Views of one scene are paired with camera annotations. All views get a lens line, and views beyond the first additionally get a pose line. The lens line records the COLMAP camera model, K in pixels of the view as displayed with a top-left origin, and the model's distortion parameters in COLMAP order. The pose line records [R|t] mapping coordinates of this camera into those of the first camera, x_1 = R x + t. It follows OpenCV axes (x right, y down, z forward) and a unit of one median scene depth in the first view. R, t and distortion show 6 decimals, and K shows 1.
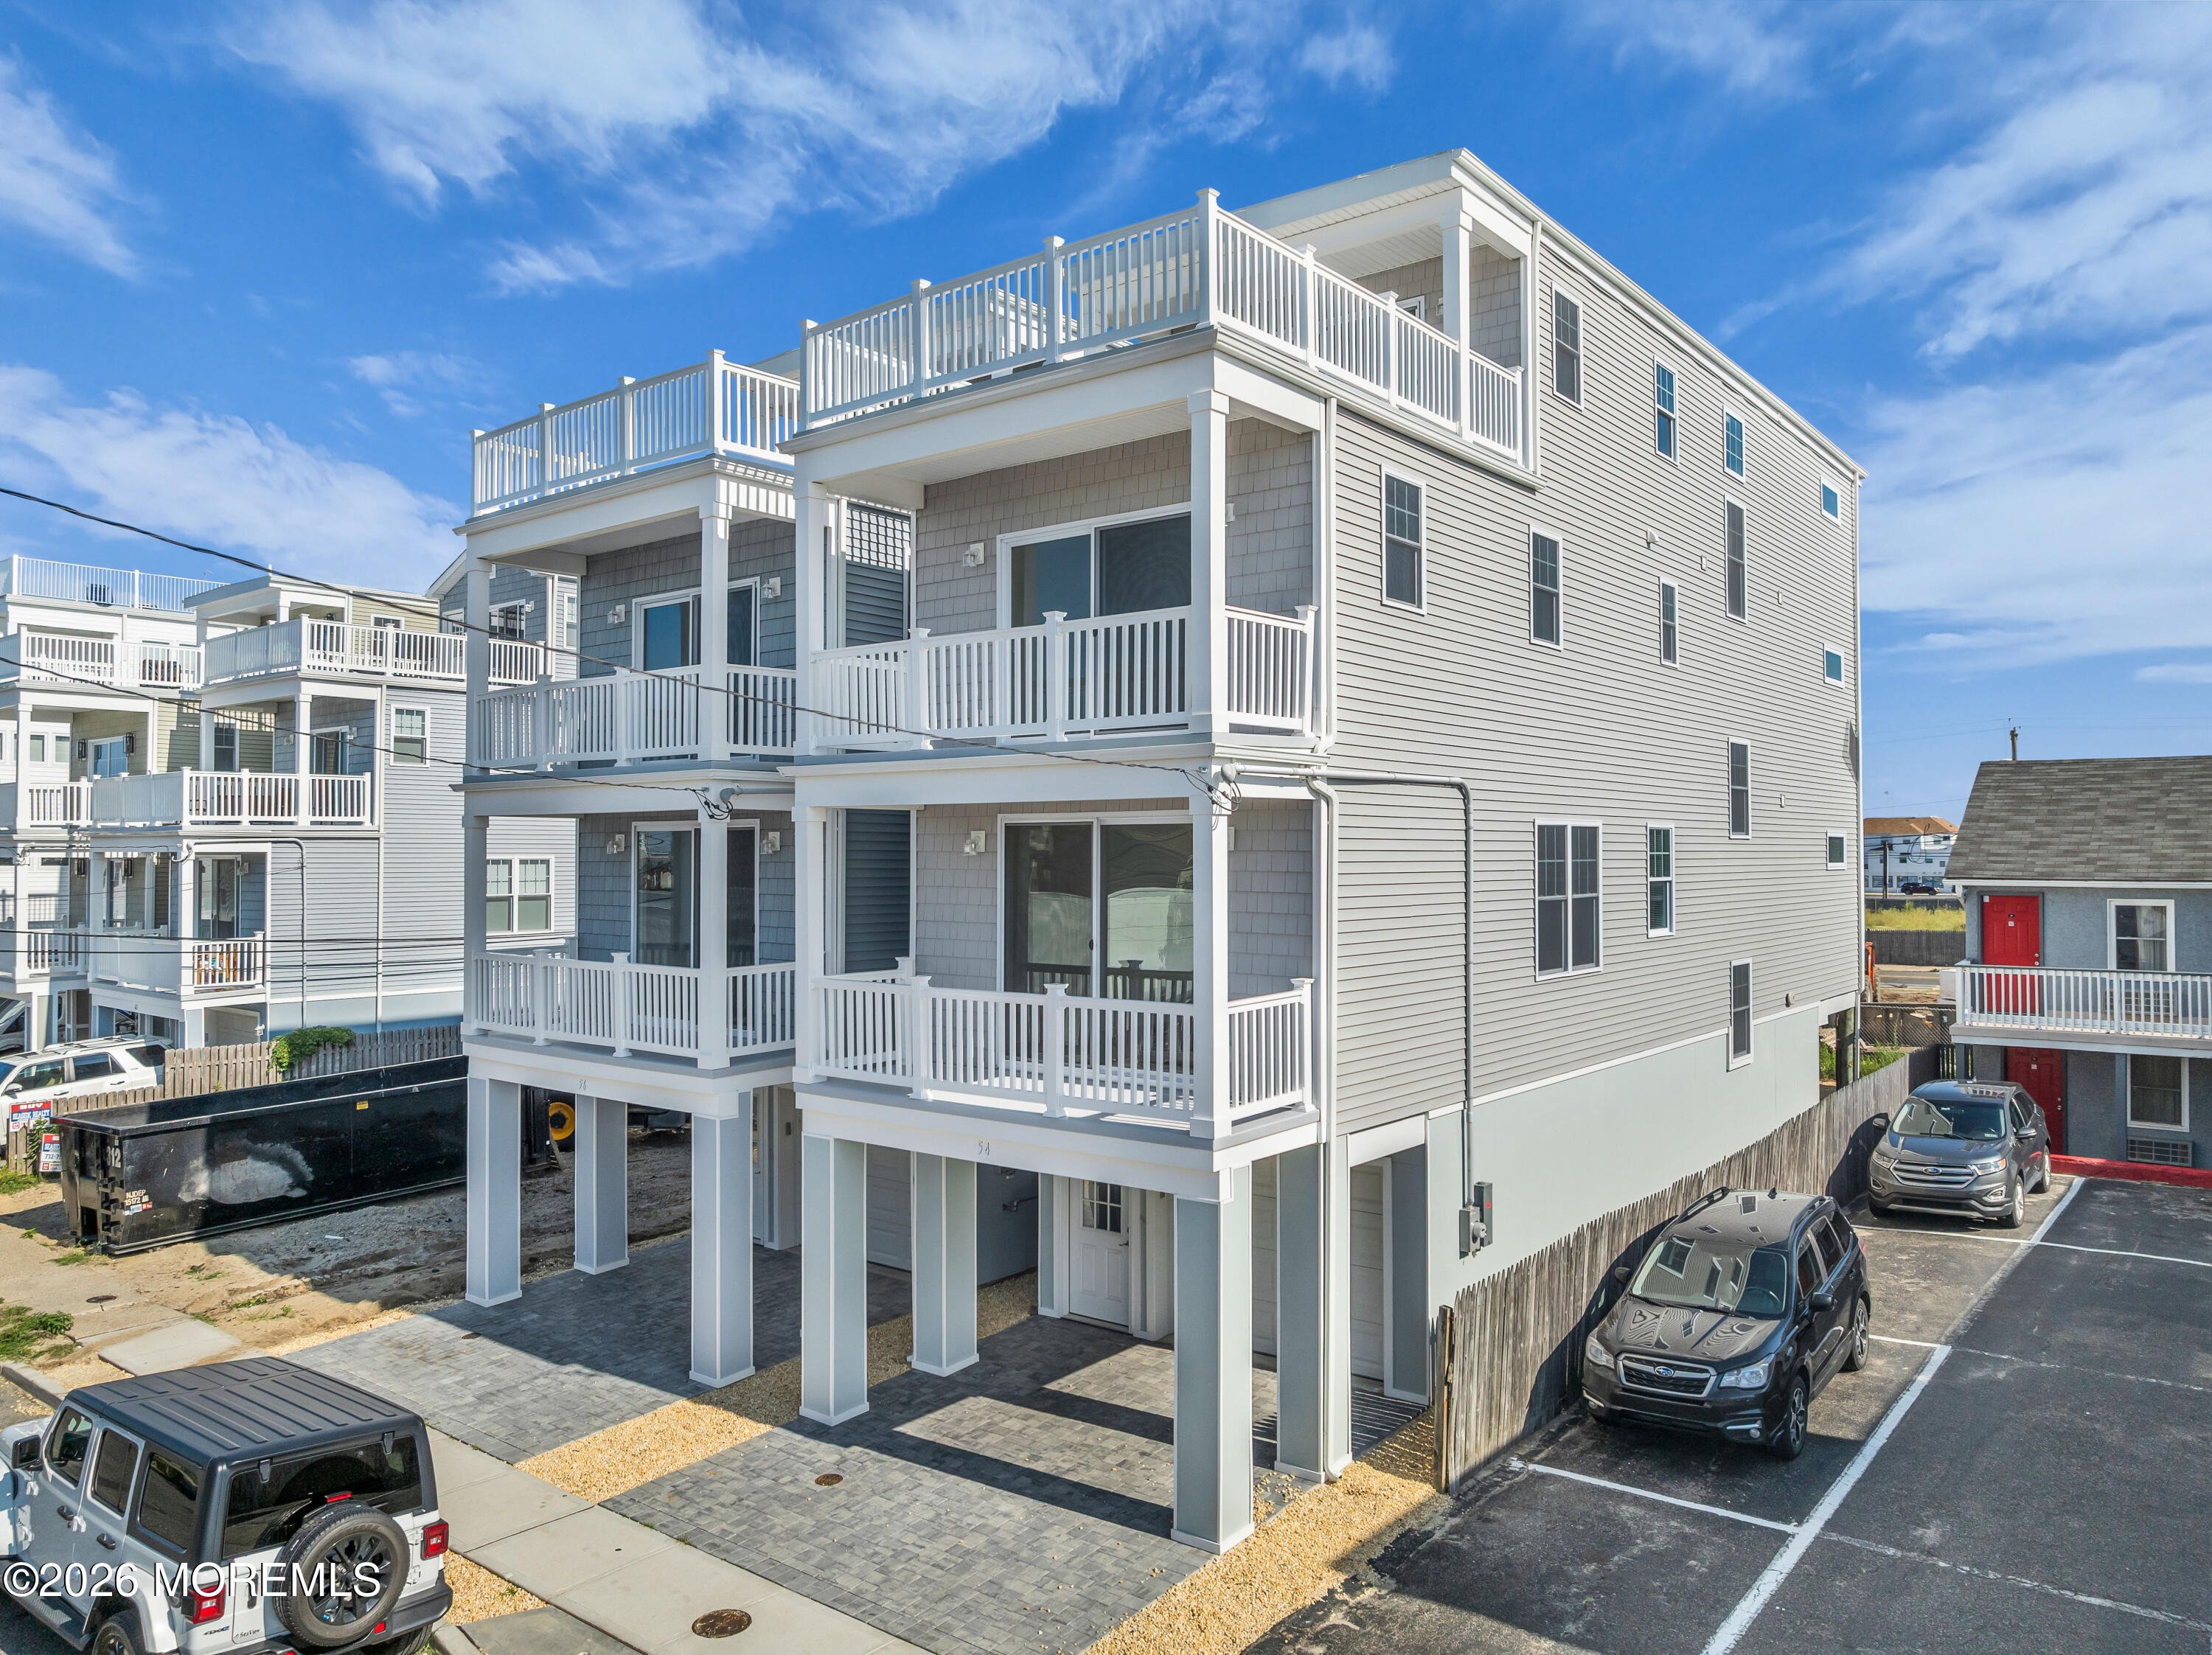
lens RADIAL K [[1544.6, 0, 1090.0], [0, 1544.6, 817.6], [0, 0, 1]] dist [-0.007881, 0.003215]
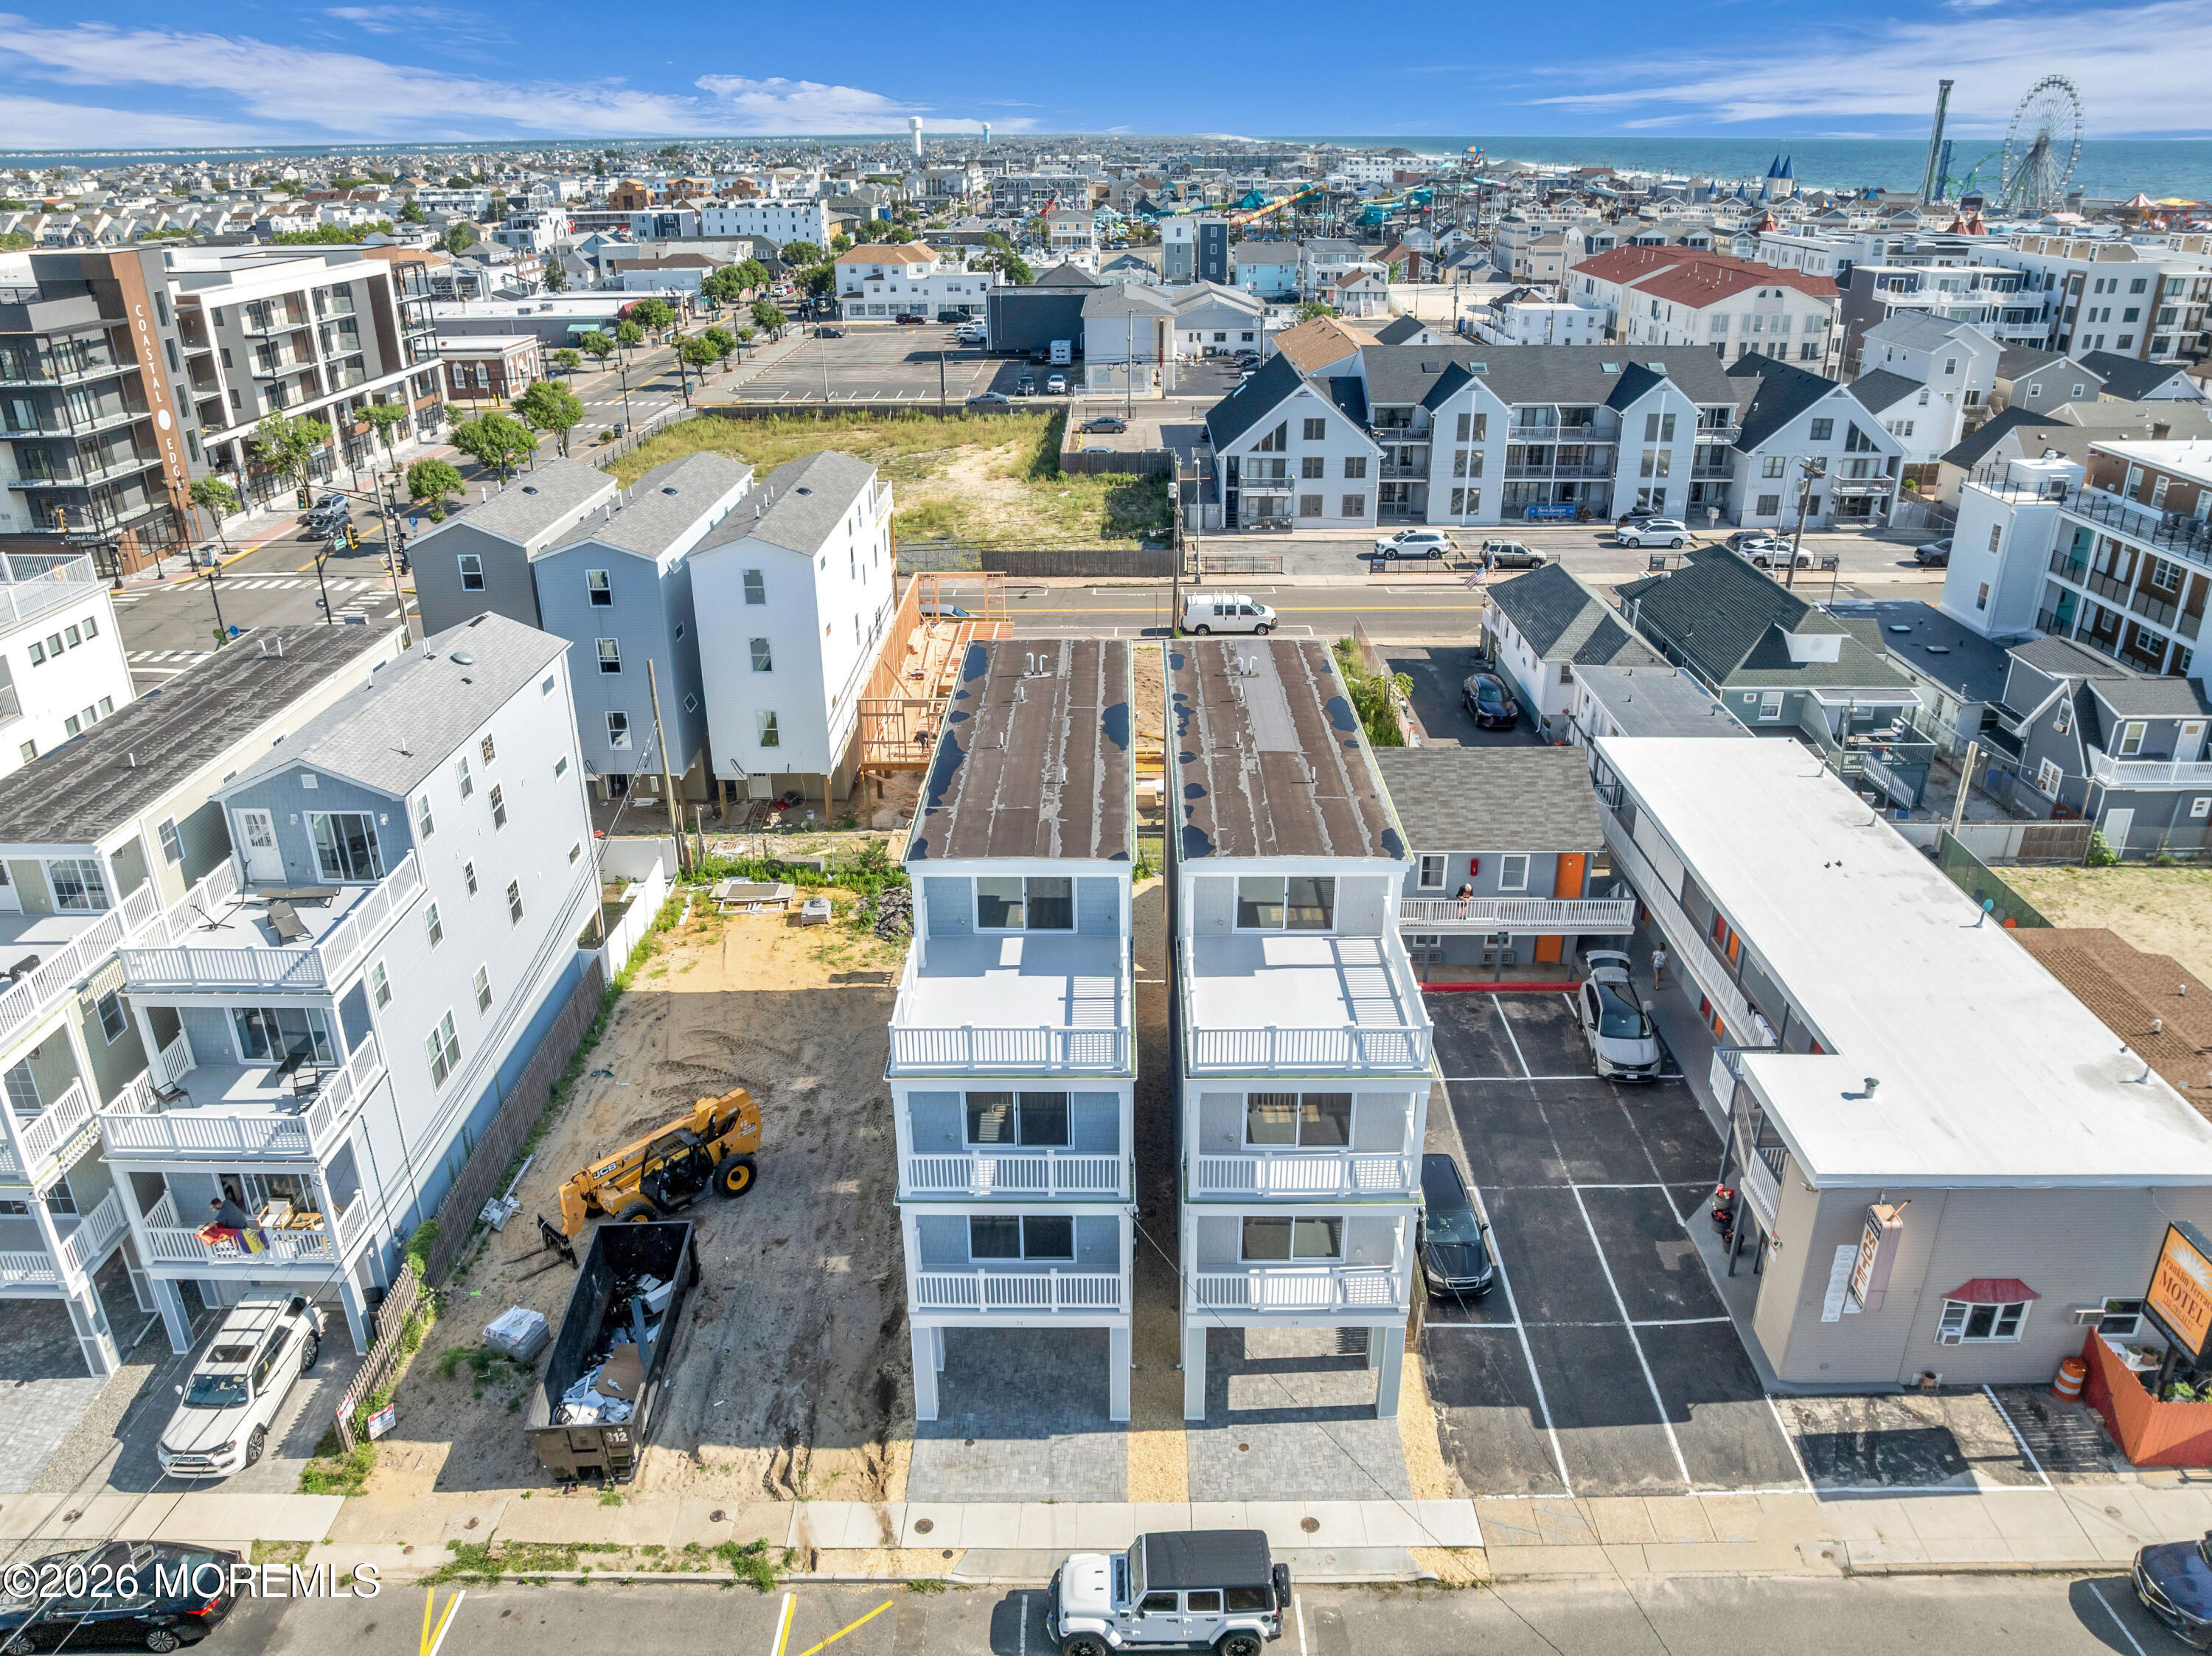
lens RADIAL K [[1544.7, 0, 1099.8], [0, 1544.7, 825.6], [0, 0, 1]] dist [-0.007881, 0.003215]
pose [[0.789356, -0.251981, 0.559841, -1.412613], [-0.001056, 0.911331, 0.411672, -1.448796], [-0.613934, -0.325547, 0.719099, -0.339578]]
